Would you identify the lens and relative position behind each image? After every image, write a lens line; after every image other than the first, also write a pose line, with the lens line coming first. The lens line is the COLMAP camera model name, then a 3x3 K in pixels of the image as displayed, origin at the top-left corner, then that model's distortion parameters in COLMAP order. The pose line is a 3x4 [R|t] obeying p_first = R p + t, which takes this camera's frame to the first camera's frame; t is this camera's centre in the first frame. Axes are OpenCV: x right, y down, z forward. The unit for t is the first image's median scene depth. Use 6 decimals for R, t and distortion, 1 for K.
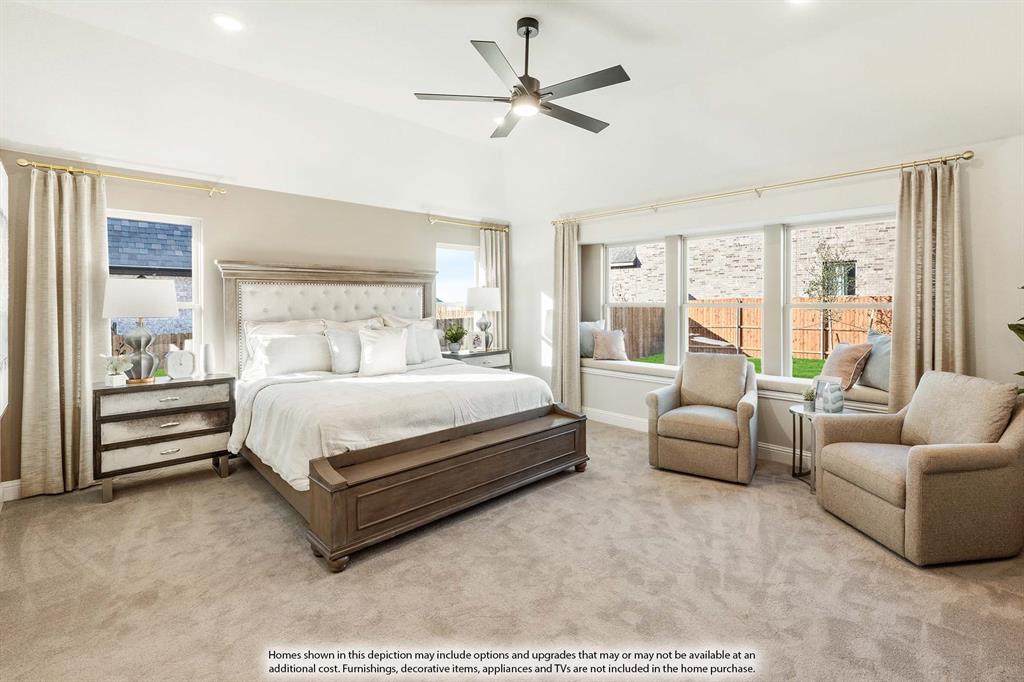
lens RADIAL K [[469.5, 0, 552.9], [0, 469.5, 313.0], [0, 0, 1]] dist [-0.001151, 0.000477]
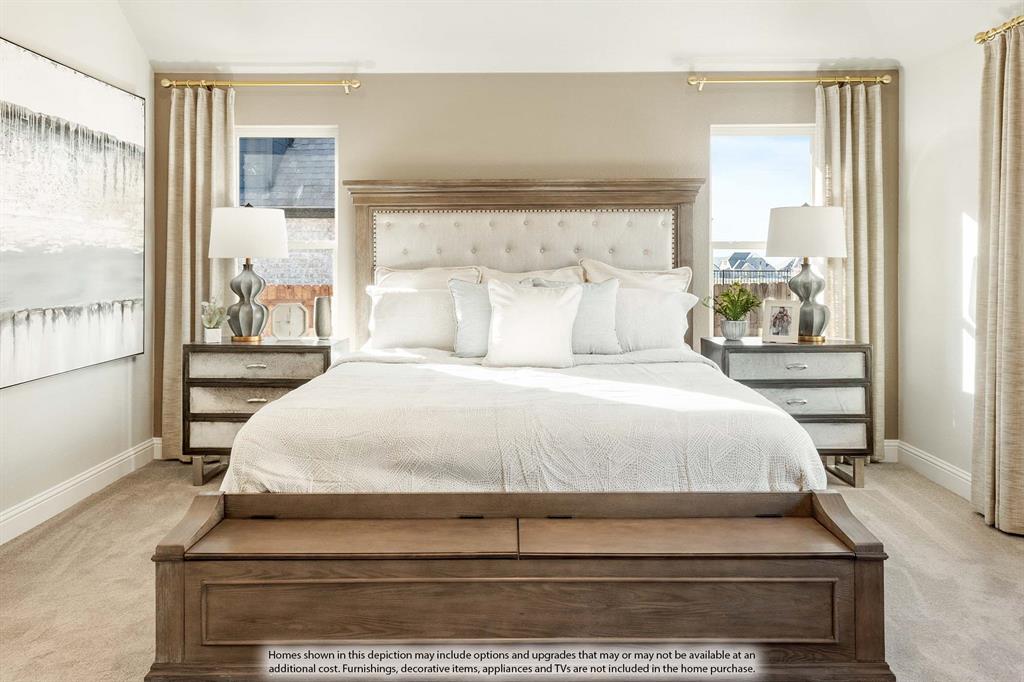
lens RADIAL K [[729.2, 0, 512.4], [0, 729.2, 264.1], [0, 0, 1]] dist [0.007049, 0.004960]
pose [[0.688179, 0.006132, -0.725515, 0.264215], [-0.016110, 0.999847, -0.006831, 0.017769], [0.725362, 0.016389, 0.688173, 0.413593]]
